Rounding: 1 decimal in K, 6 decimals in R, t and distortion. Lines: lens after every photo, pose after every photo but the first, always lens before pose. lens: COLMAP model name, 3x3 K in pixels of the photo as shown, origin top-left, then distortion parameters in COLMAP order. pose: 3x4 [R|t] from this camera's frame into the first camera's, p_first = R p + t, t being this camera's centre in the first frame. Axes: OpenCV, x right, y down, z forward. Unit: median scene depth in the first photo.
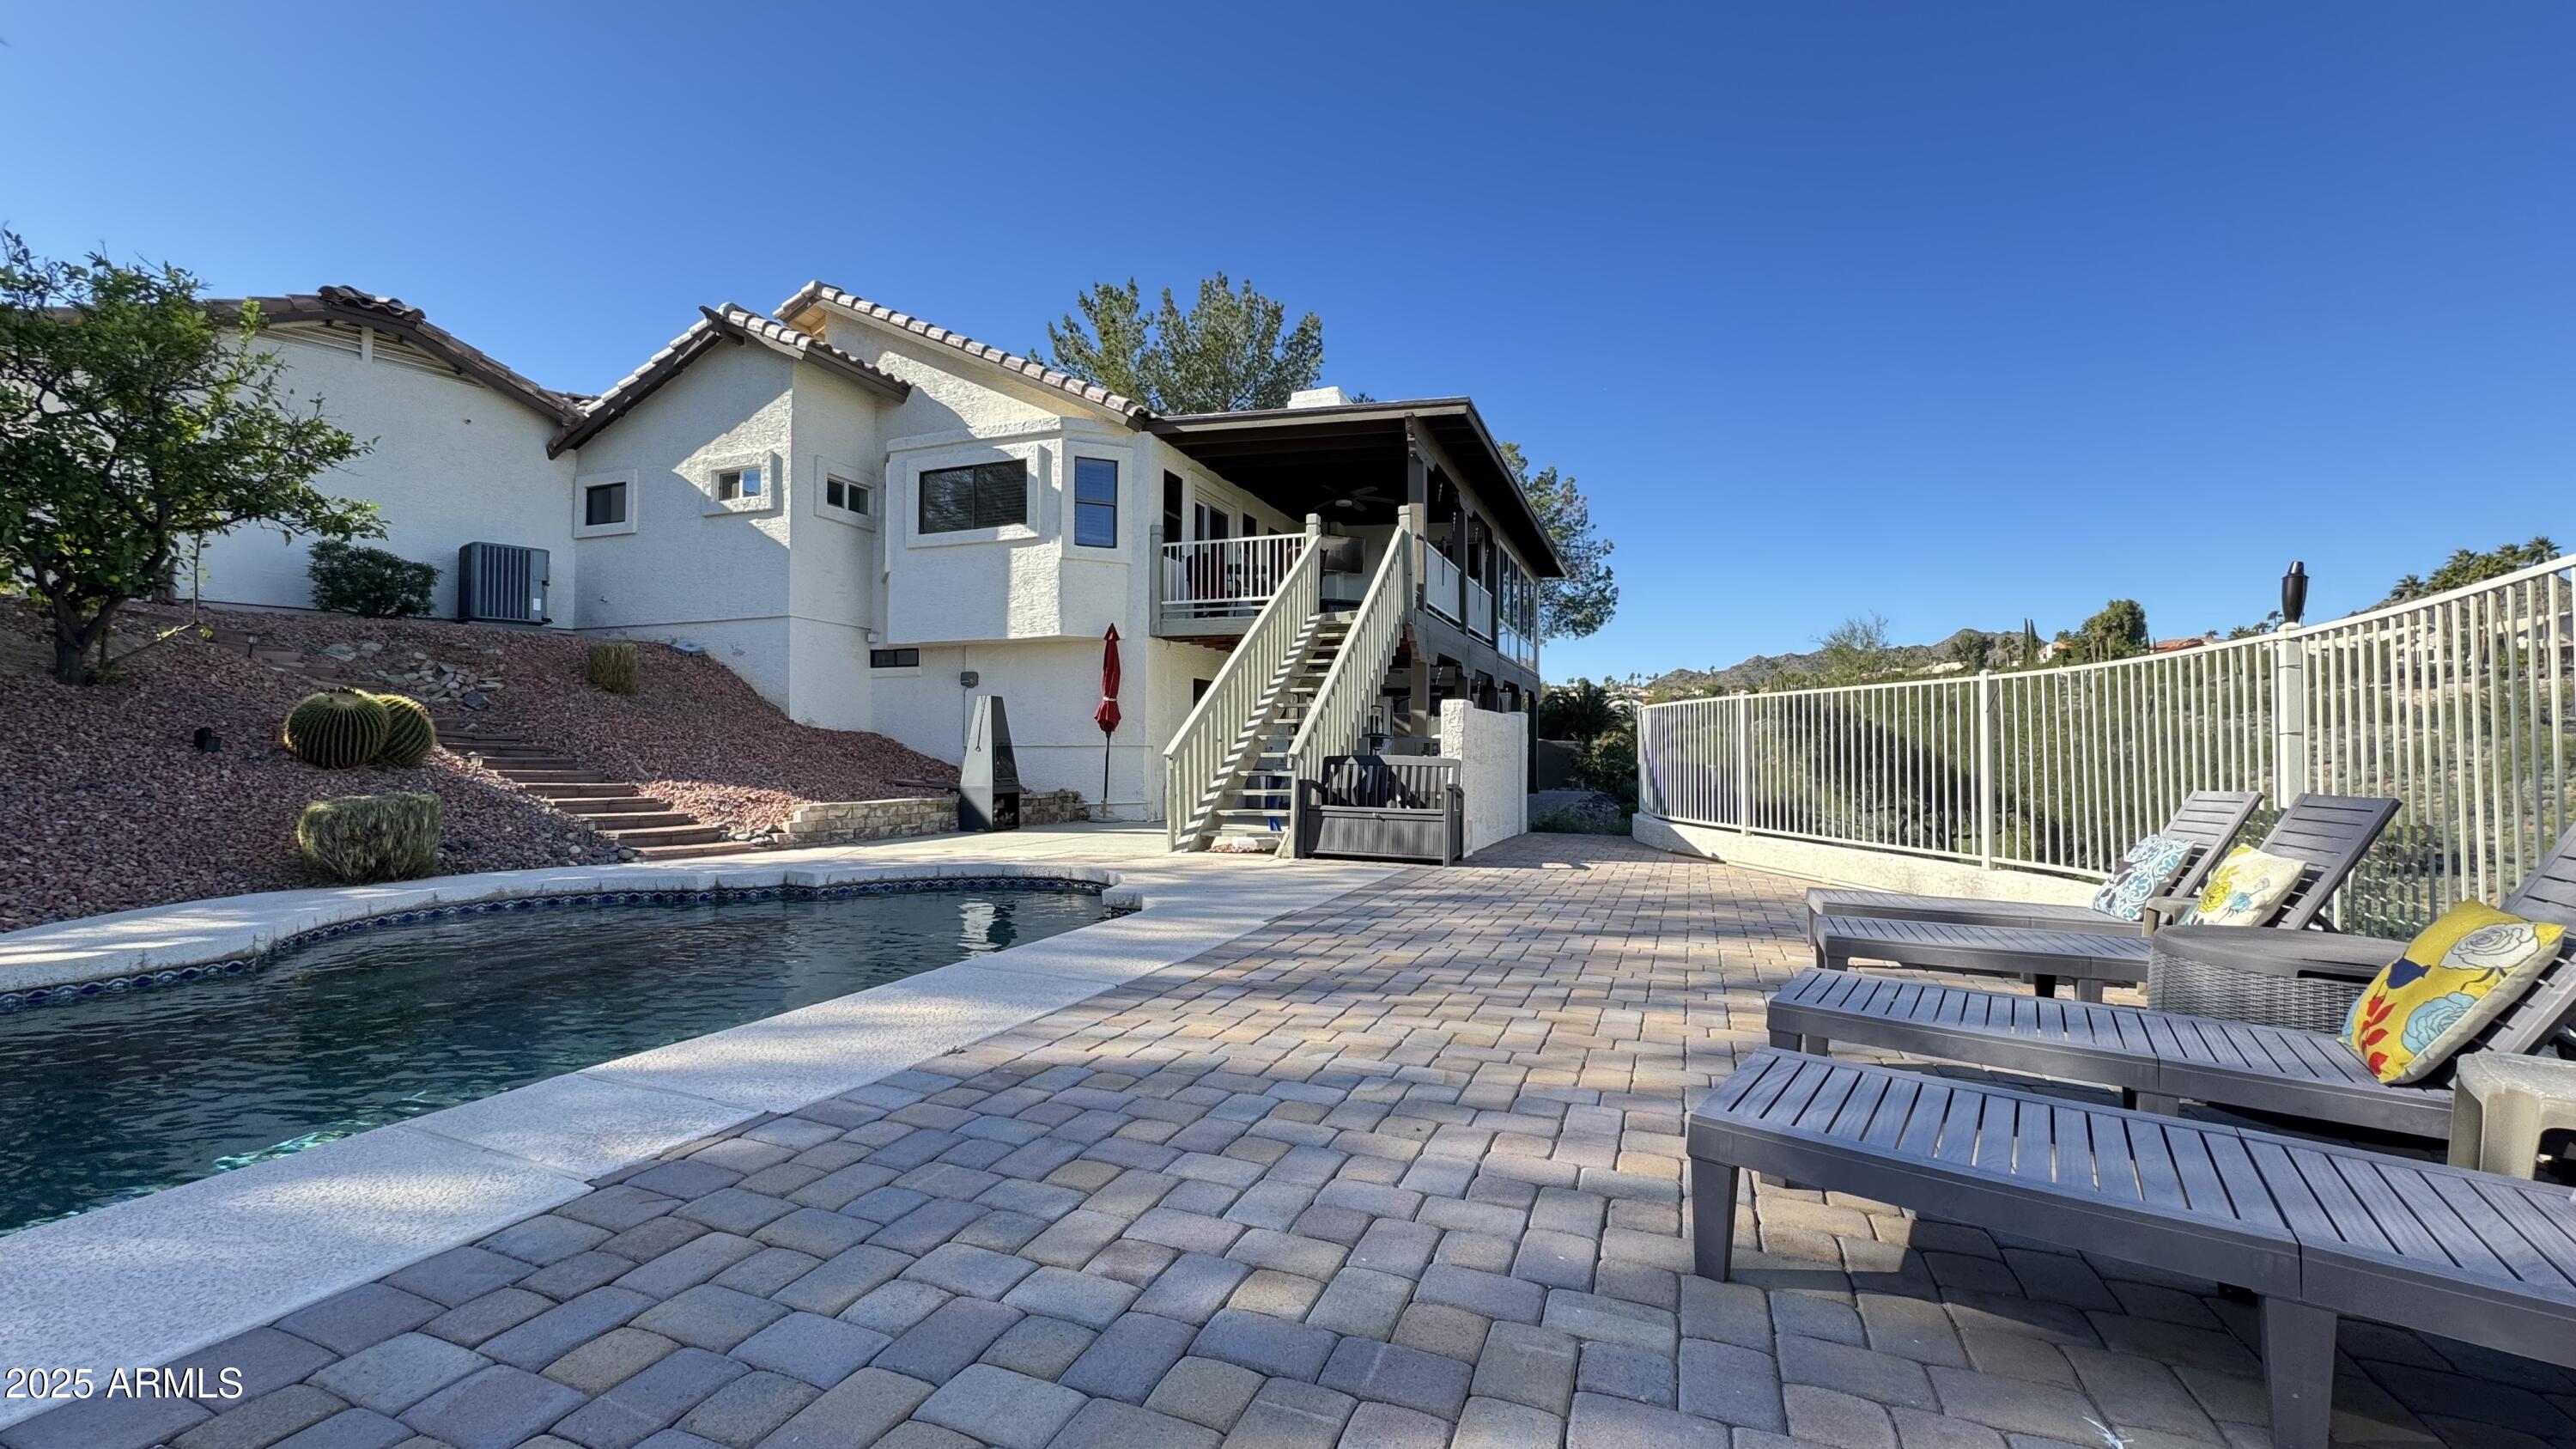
lens RADIAL K [[1032.3, 0, 1294.3], [0, 1032.3, 722.6], [0, 0, 1]] dist [-0.000991, 0.000063]
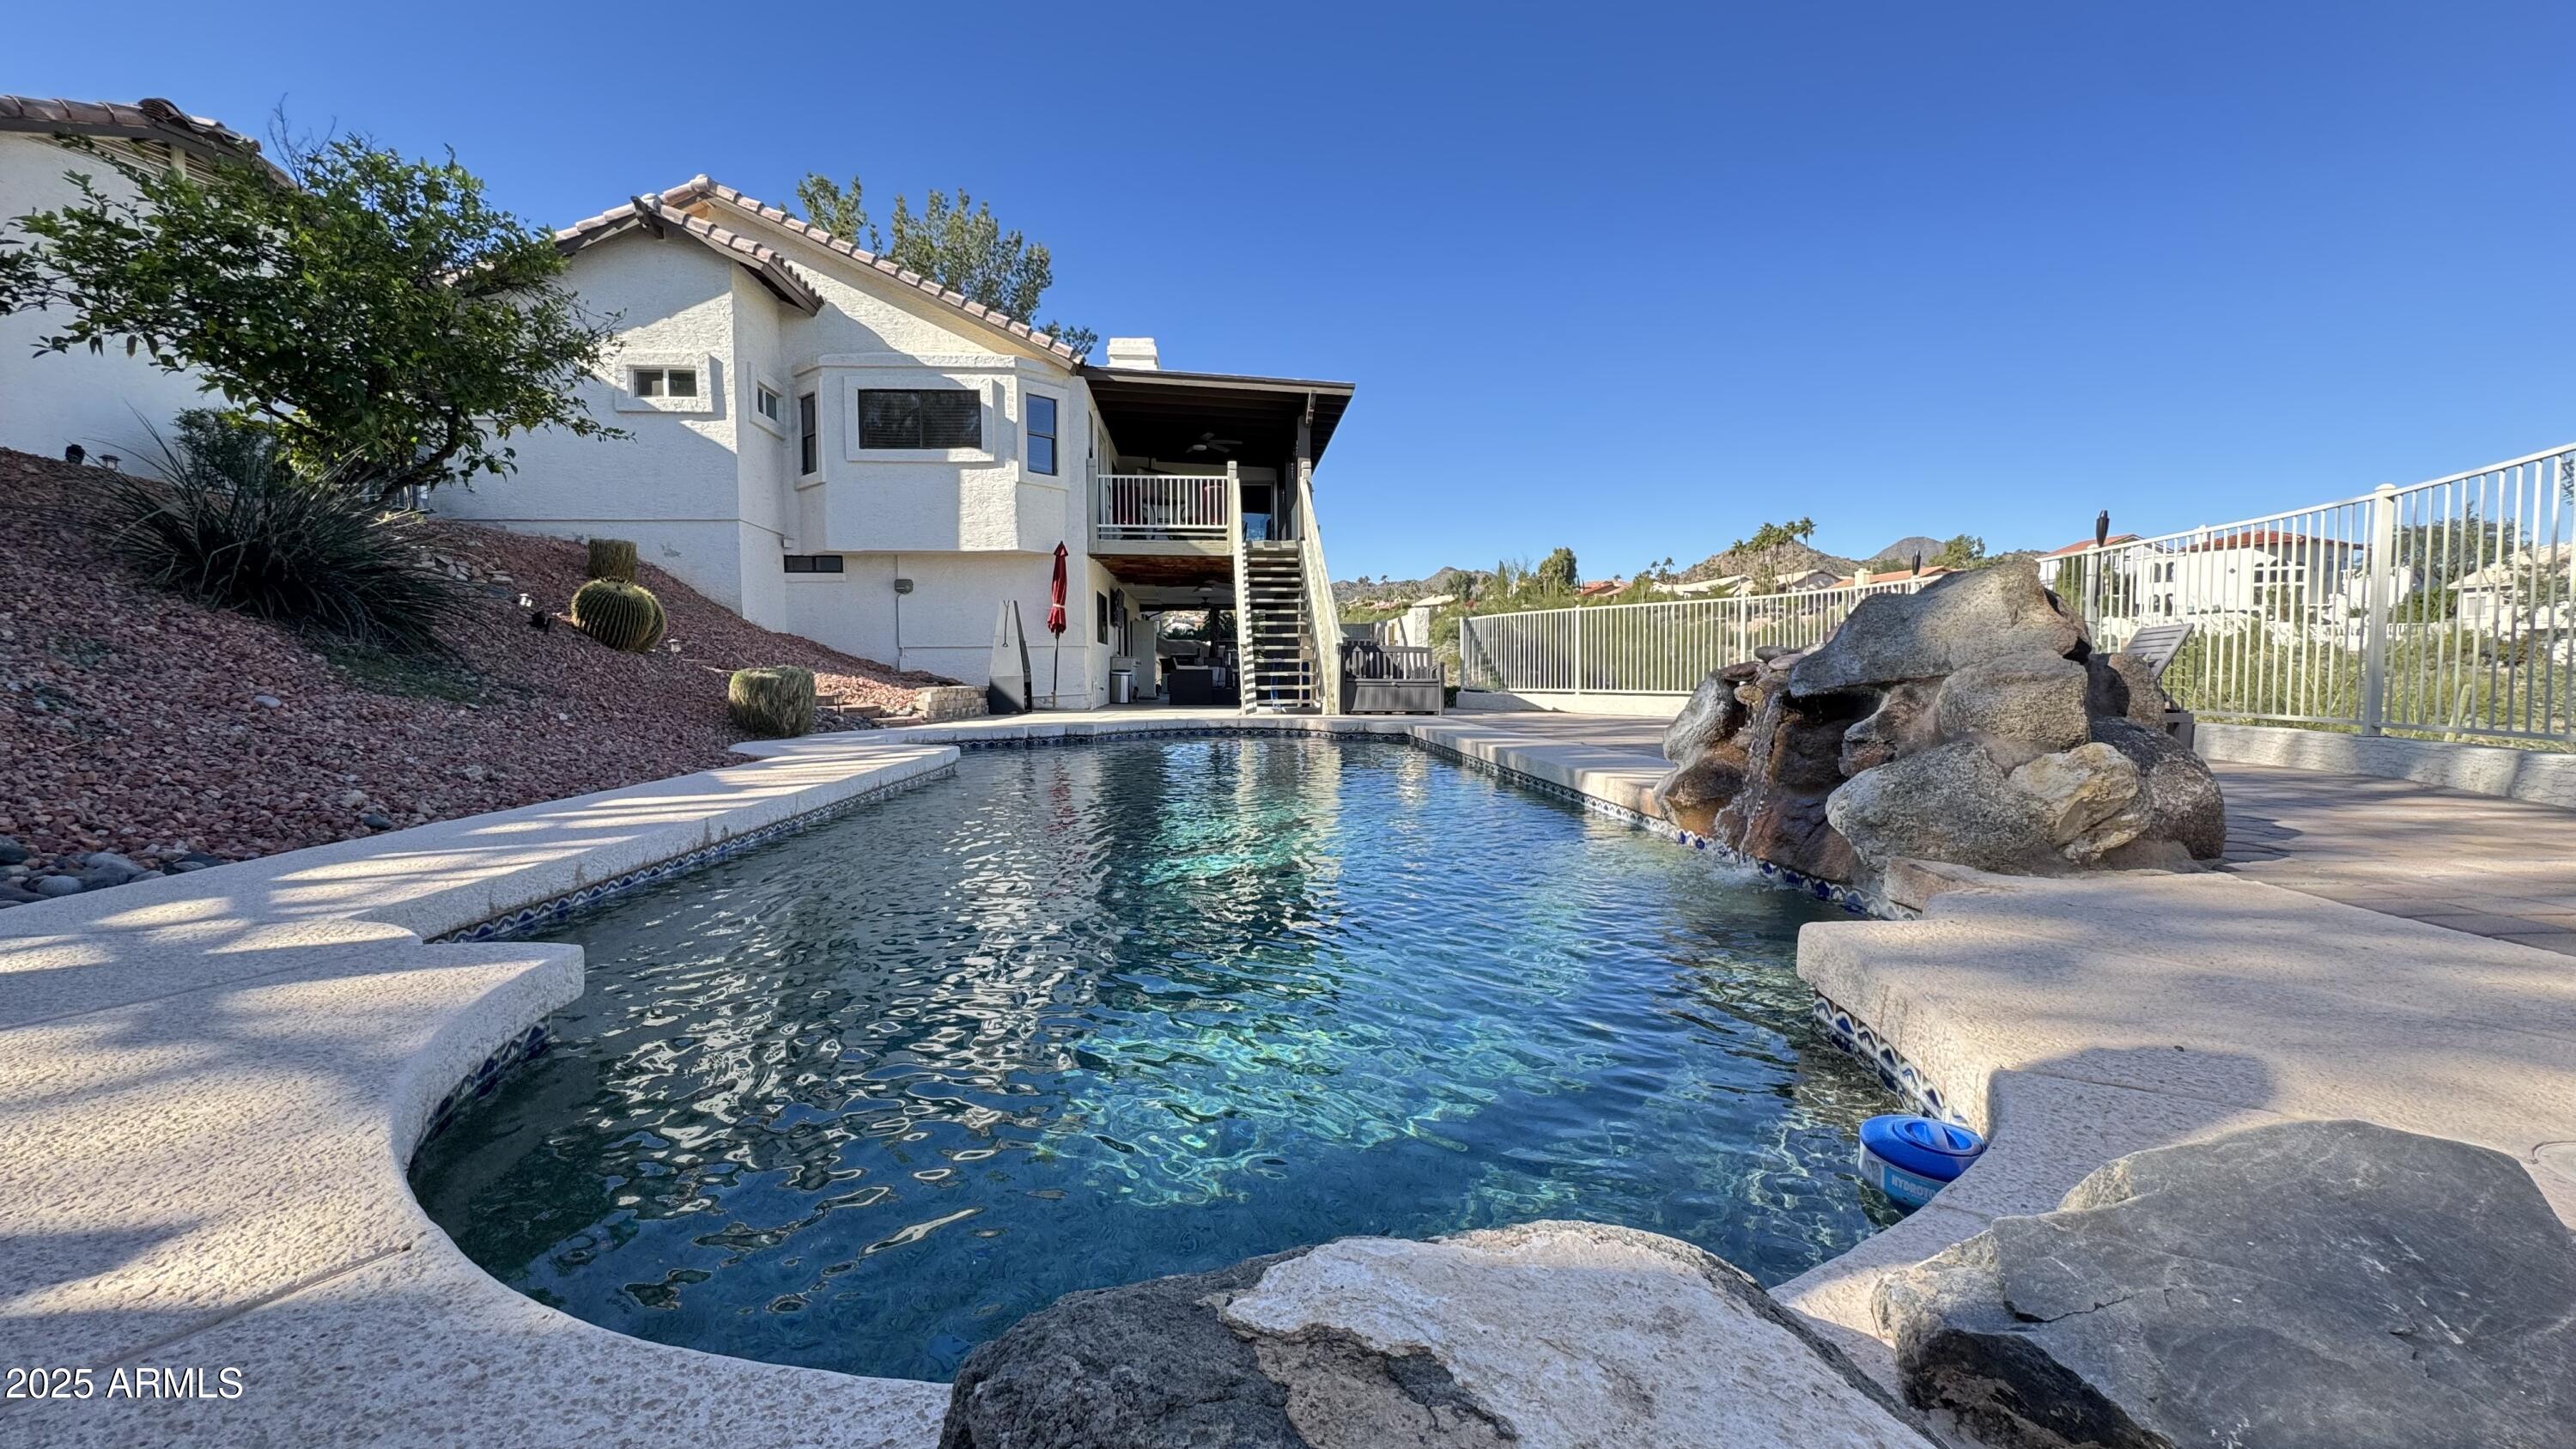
lens RADIAL K [[1032.3, 0, 1288.5], [0, 1032.3, 731.0], [0, 0, 1]] dist [-0.000991, 0.000063]
pose [[0.907067, -0.031892, 0.419777, -0.430966], [-0.002522, 0.996697, 0.081172, 0.022691], [-0.420980, -0.074687, 0.903990, -0.185016]]
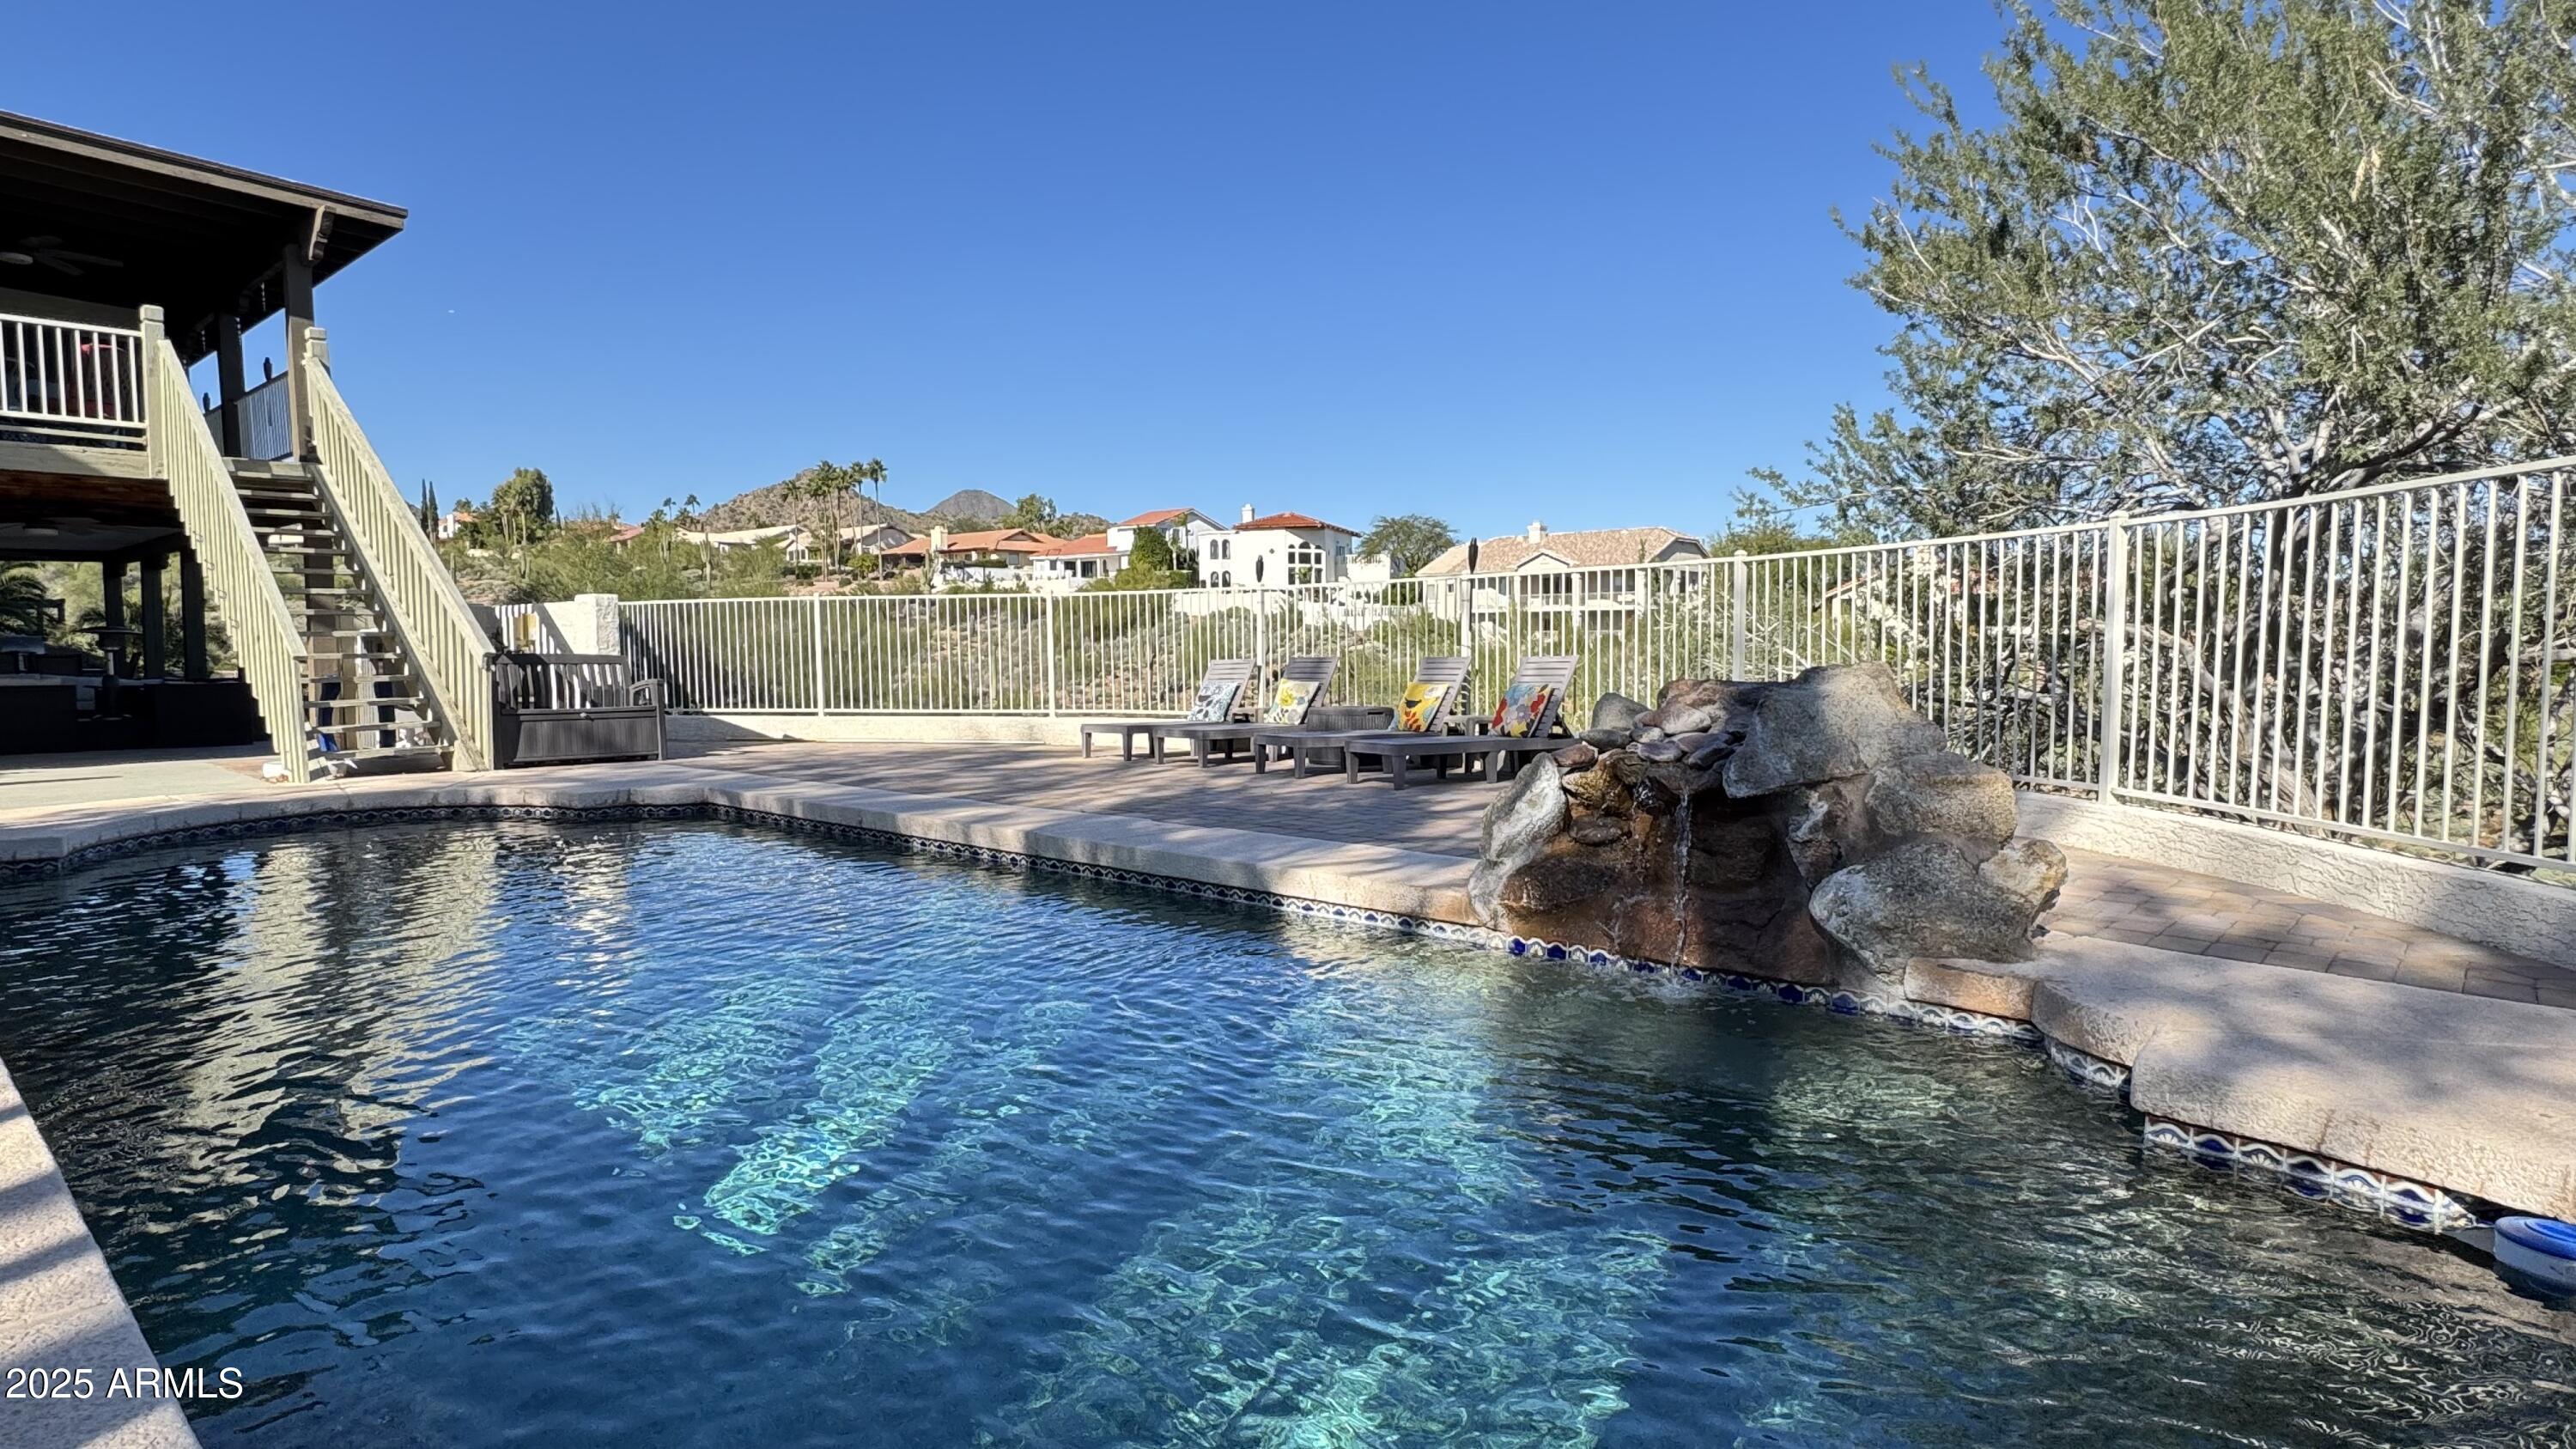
lens RADIAL K [[1370.0, 0, 1292.3], [0, 1370.0, 742.0], [0, 0, 1]] dist [-0.006935, 0.000609]
pose [[0.354304, -0.075390, 0.932086, -0.541743], [-0.014767, 0.996170, 0.086186, -0.002986], [-0.935014, -0.044301, 0.351833, -0.035520]]
